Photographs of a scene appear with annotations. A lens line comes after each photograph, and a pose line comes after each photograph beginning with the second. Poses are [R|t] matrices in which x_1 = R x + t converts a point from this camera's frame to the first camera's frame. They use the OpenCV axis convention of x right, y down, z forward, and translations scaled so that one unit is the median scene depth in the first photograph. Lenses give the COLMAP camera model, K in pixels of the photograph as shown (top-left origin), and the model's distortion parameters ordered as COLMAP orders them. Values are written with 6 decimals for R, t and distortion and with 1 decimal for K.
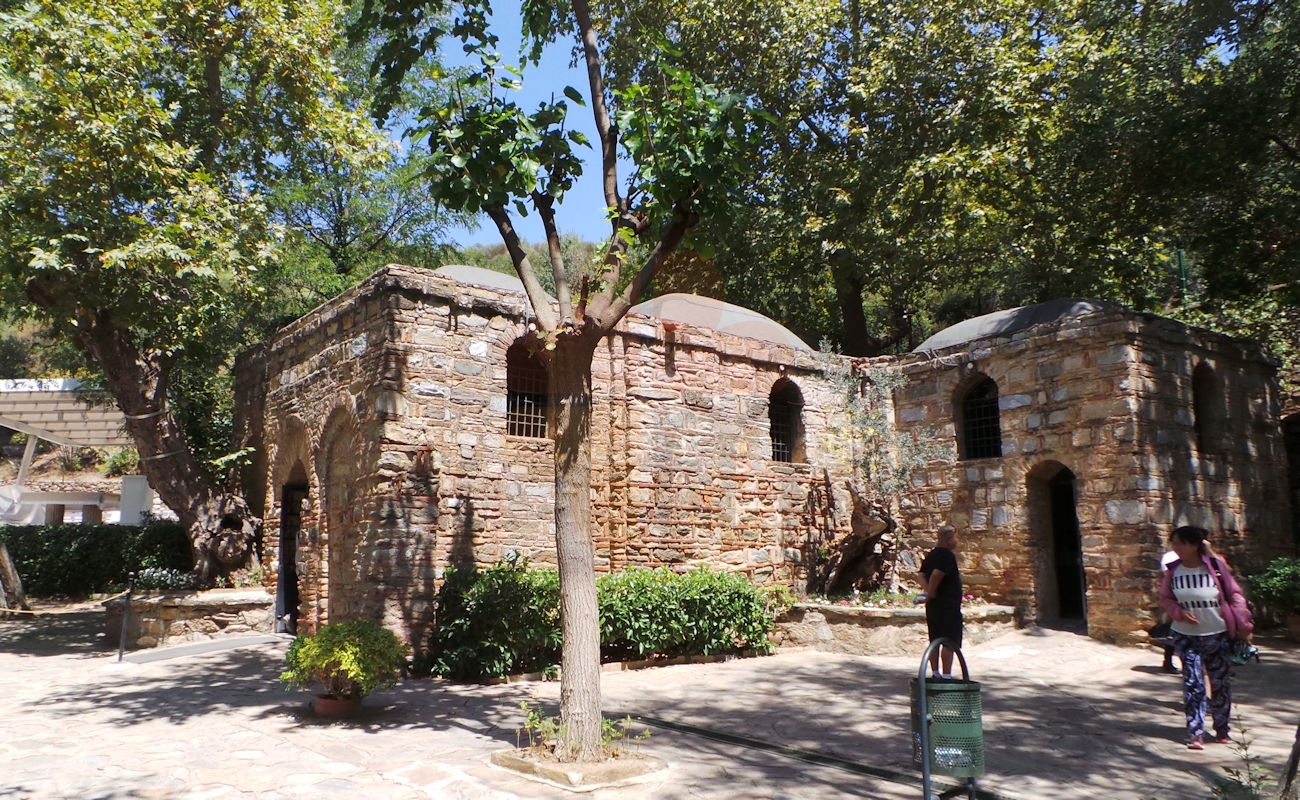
lens RADIAL K [[861.7, 0, 646.1], [0, 861.7, 410.5], [0, 0, 1]] dist [0.007675, 0.001043]
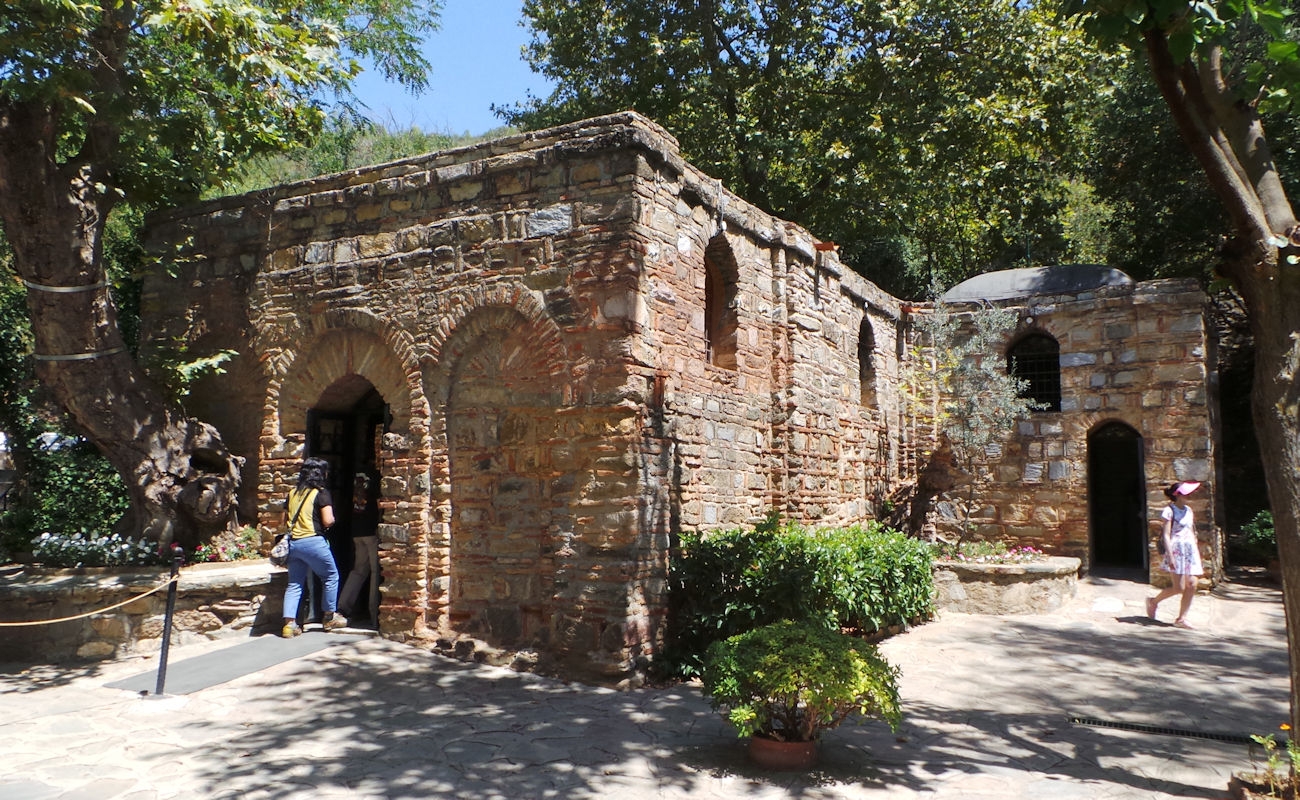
lens RADIAL K [[861.7, 0, 657.0], [0, 861.7, 395.9], [0, 0, 1]] dist [0.007675, 0.001043]
pose [[0.912514, 0.049669, 0.406019, -0.473667], [-0.073749, 0.996311, 0.043869, 0.026414], [-0.402343, -0.069975, 0.912811, 0.280120]]
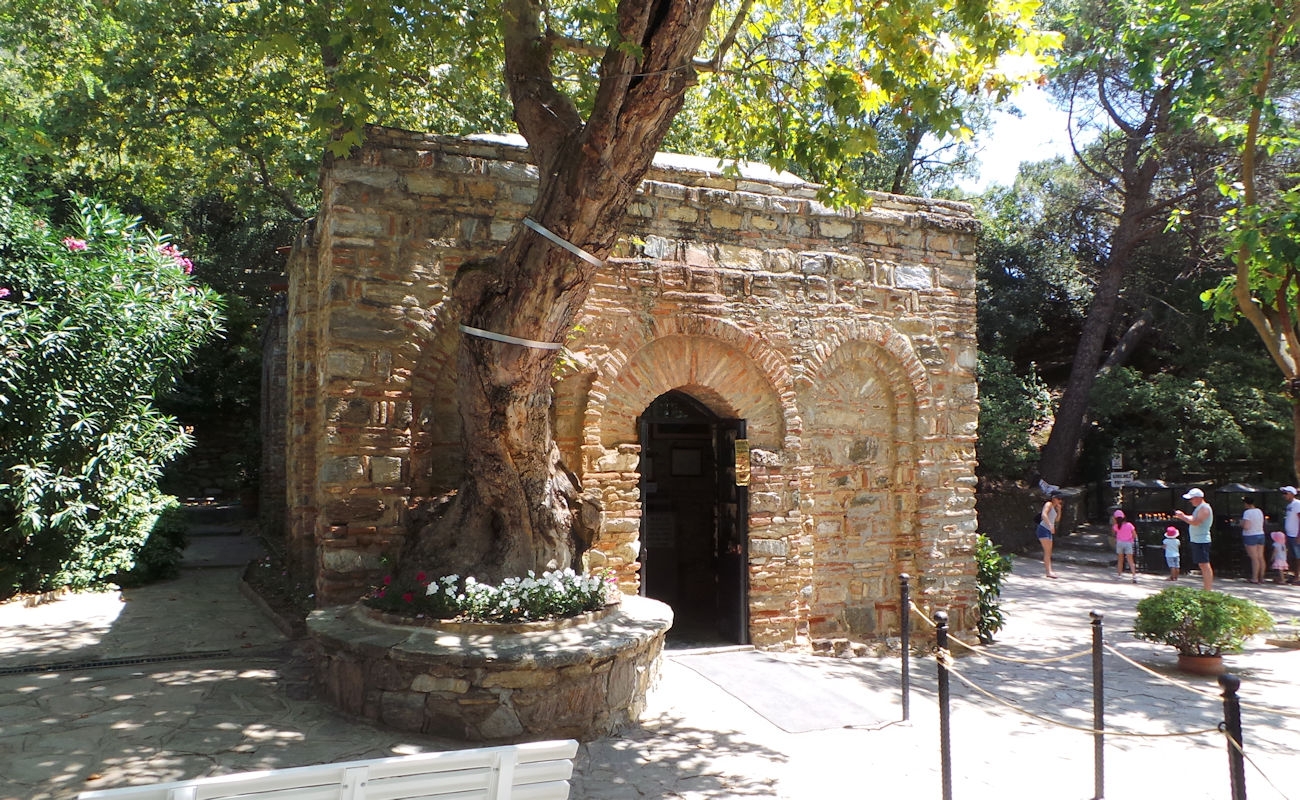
lens RADIAL K [[861.7, 0, 653.4], [0, 861.7, 394.8], [0, 0, 1]] dist [0.007675, 0.001043]
pose [[0.345889, 0.084858, 0.934430, -1.059359], [-0.163407, 0.986130, -0.029067, 0.091344], [-0.923937, -0.142639, 0.354958, 0.819817]]
